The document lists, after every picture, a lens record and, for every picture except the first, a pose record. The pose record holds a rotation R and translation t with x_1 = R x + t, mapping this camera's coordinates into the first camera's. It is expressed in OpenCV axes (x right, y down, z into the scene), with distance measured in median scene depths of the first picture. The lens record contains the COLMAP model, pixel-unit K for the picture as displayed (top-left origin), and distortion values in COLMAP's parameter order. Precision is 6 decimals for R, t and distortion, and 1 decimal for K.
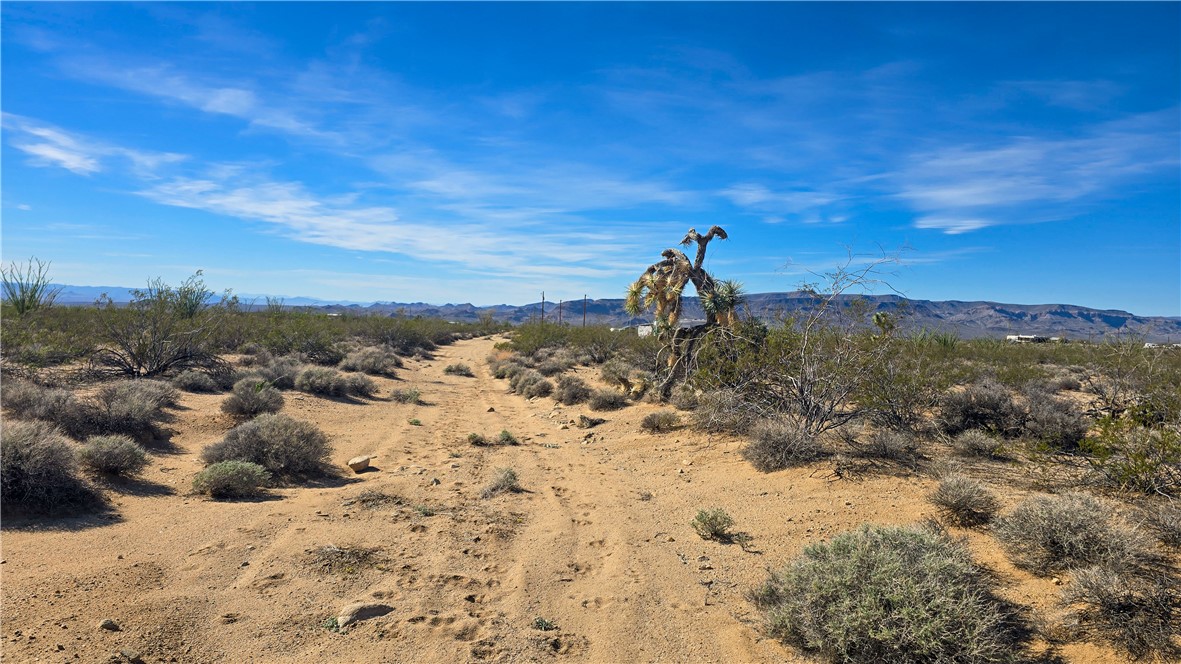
lens RADIAL K [[786.1, 0, 579.2], [0, 786.1, 255.7], [0, 0, 1]] dist [0.049168, -0.041441]
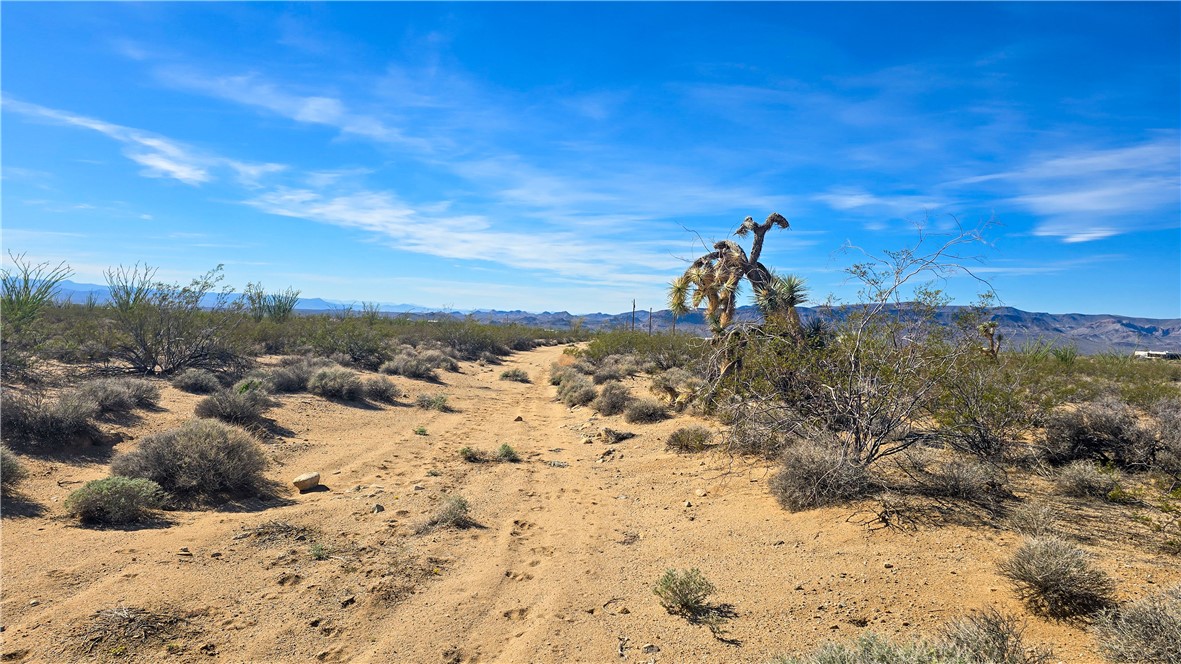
lens RADIAL K [[770.8, 0, 598.7], [0, 770.8, 295.7], [0, 0, 1]] dist [0.054280, -0.046919]
pose [[0.994140, 0.006110, -0.107931, 0.056821], [-0.002134, 0.999316, 0.036914, 0.016487], [0.108083, -0.036467, 0.993473, 0.105214]]
